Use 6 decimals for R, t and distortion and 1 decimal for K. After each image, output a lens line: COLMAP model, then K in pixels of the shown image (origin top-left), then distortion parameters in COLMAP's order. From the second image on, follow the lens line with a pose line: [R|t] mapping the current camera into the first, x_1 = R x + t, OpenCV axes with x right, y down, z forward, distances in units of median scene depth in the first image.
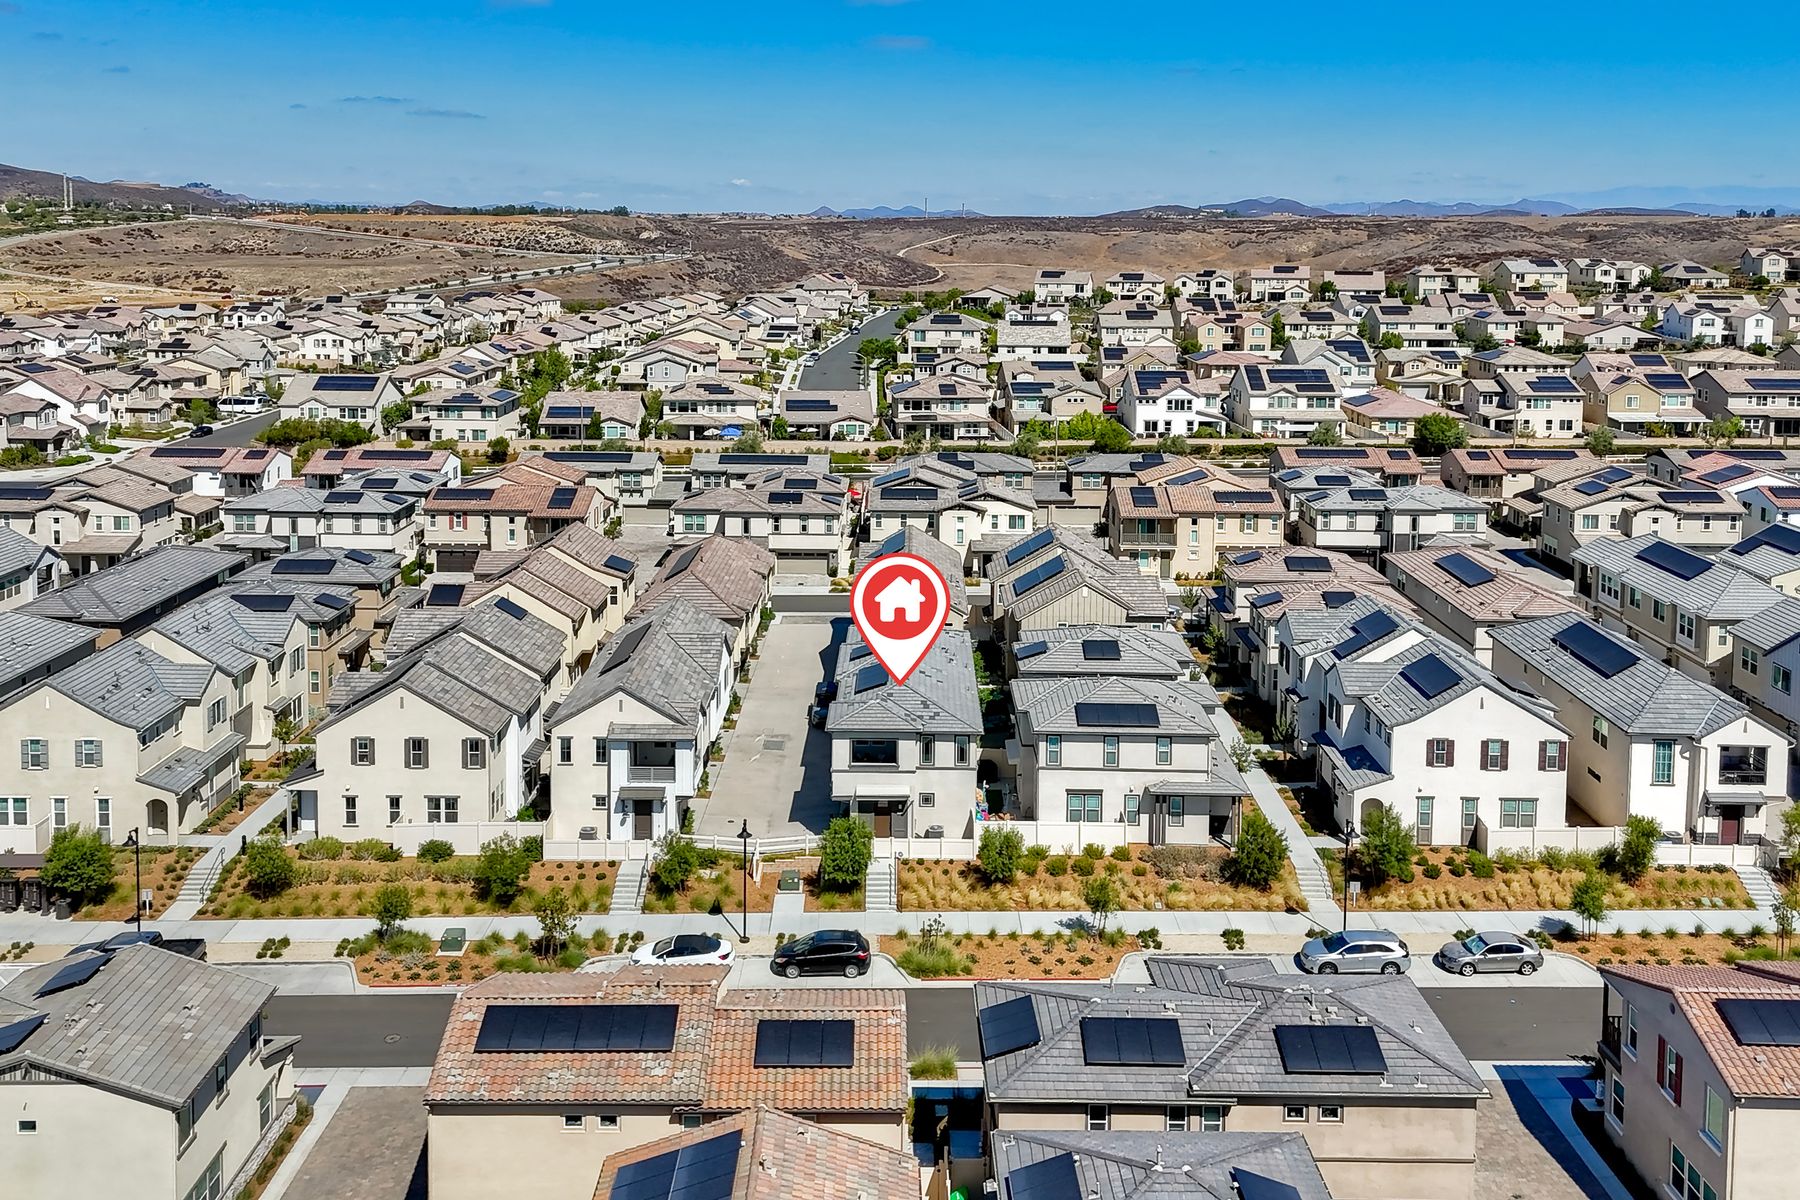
lens RADIAL K [[1600.0, 0, 900.0], [0, 1600.0, 600.0], [0, 0, 1]] dist [0.082834, -0.120446]
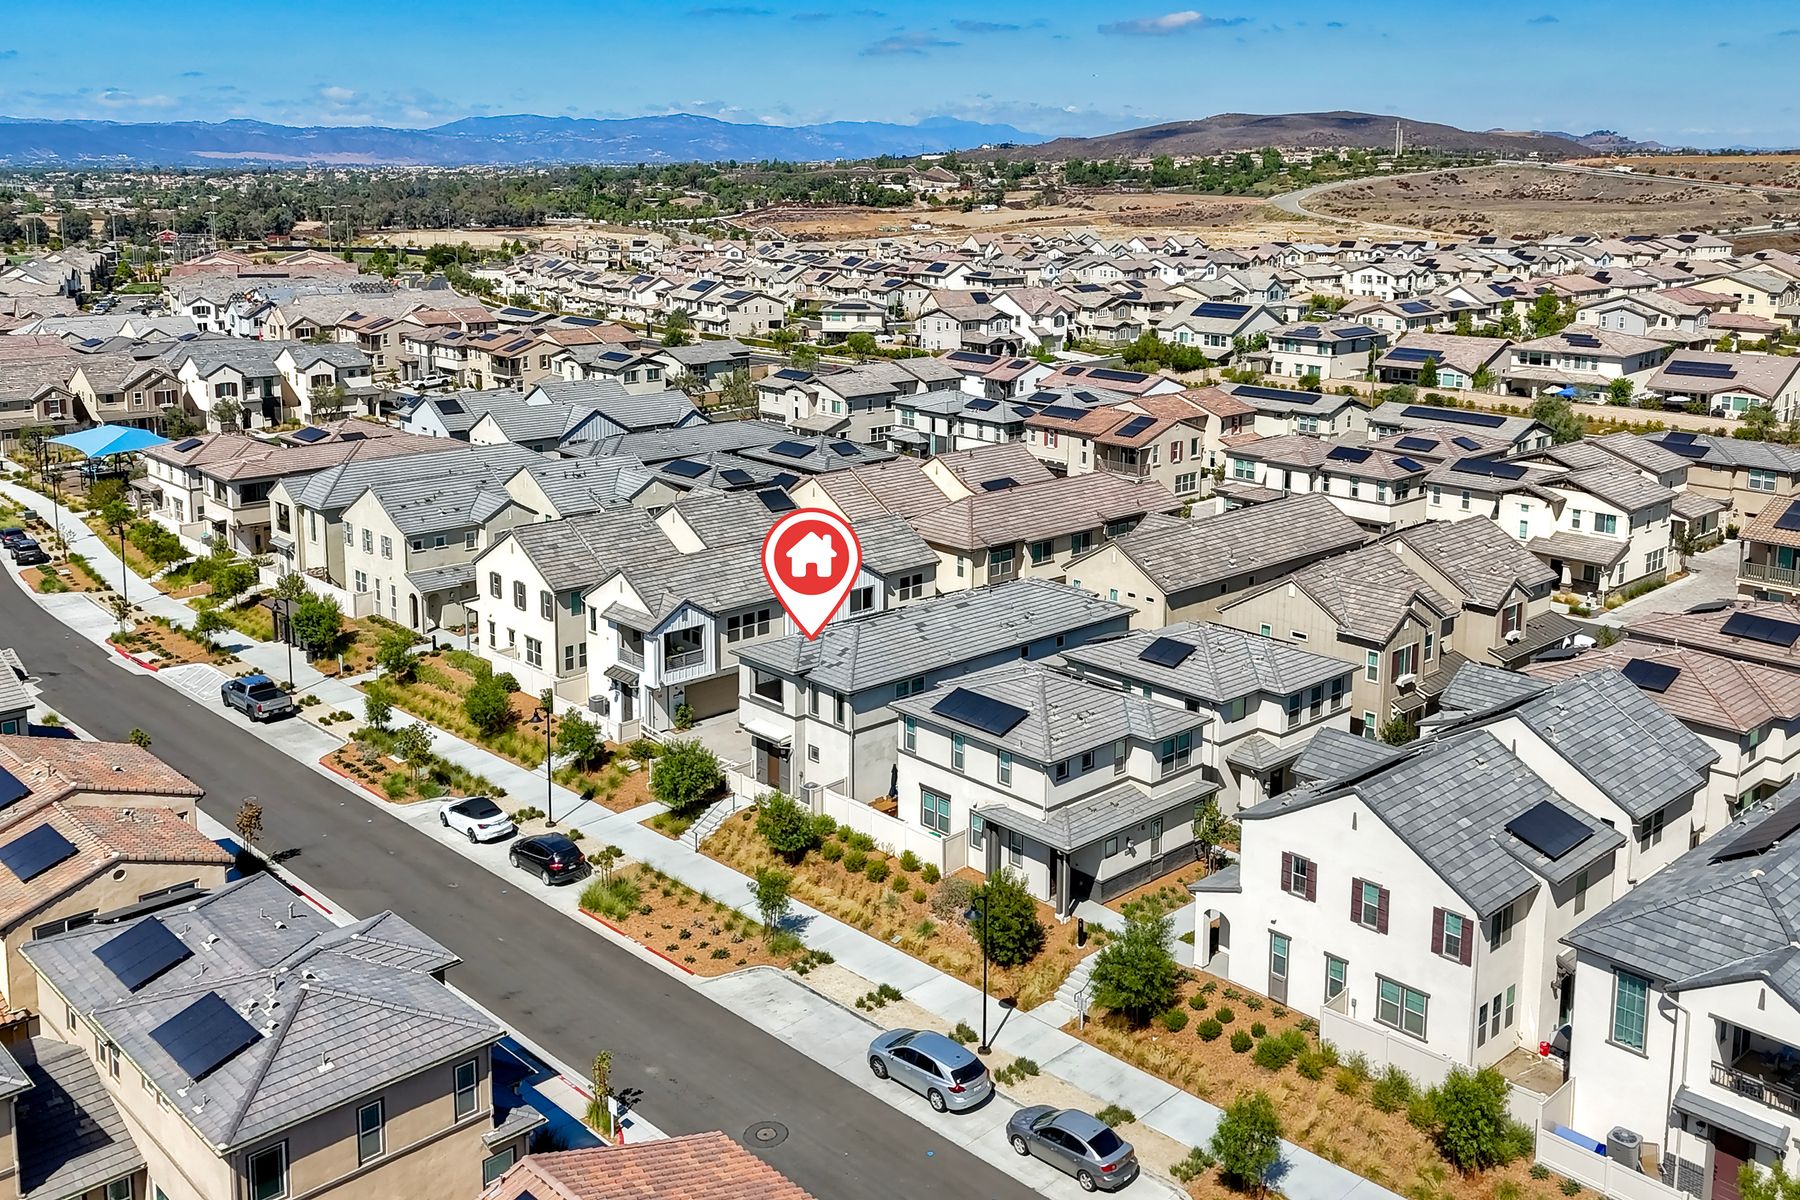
lens RADIAL K [[1600.0, 0, 900.0], [0, 1600.0, 600.0], [0, 0, 1]] dist [0.082834, -0.120446]
pose [[0.683059, 0.187610, -0.705856, 0.269578], [-0.167323, 0.980939, 0.098806, -0.022771], [0.710938, 0.050615, 0.701431, 0.161755]]
